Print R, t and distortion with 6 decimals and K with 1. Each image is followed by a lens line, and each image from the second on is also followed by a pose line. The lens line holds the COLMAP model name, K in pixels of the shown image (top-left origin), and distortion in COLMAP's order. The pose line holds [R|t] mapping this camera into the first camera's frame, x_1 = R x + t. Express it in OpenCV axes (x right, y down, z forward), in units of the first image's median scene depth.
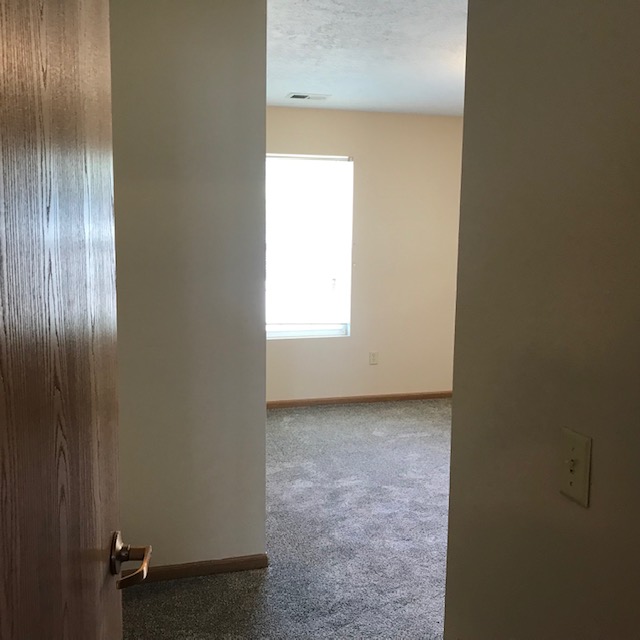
lens RADIAL K [[708.3, 0, 319.7], [0, 708.3, 321.3], [0, 0, 1]] dist [0.012563, 0.000000]
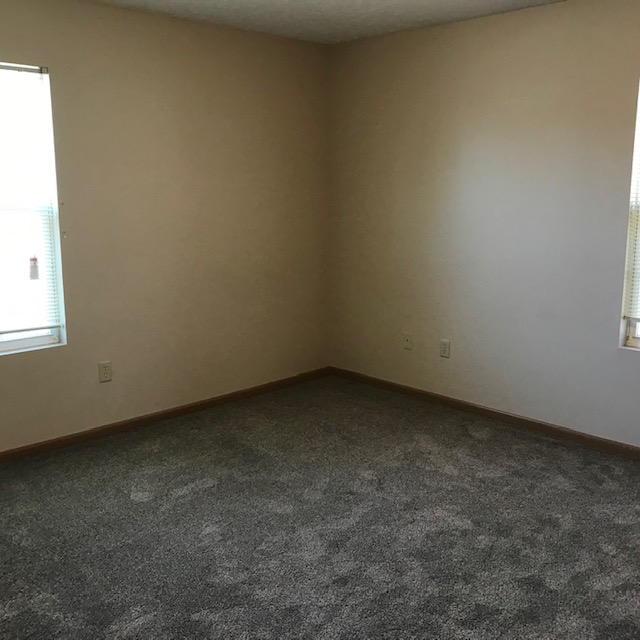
lens RADIAL K [[708.3, 0, 325.0], [0, 708.3, 318.7], [0, 0, 1]] dist [0.012563, 0.000000]
pose [[0.890671, -0.091803, 0.445284, -0.040768], [0.069450, 0.995380, 0.066299, -0.034964], [-0.449313, -0.028126, 0.892932, 0.346873]]
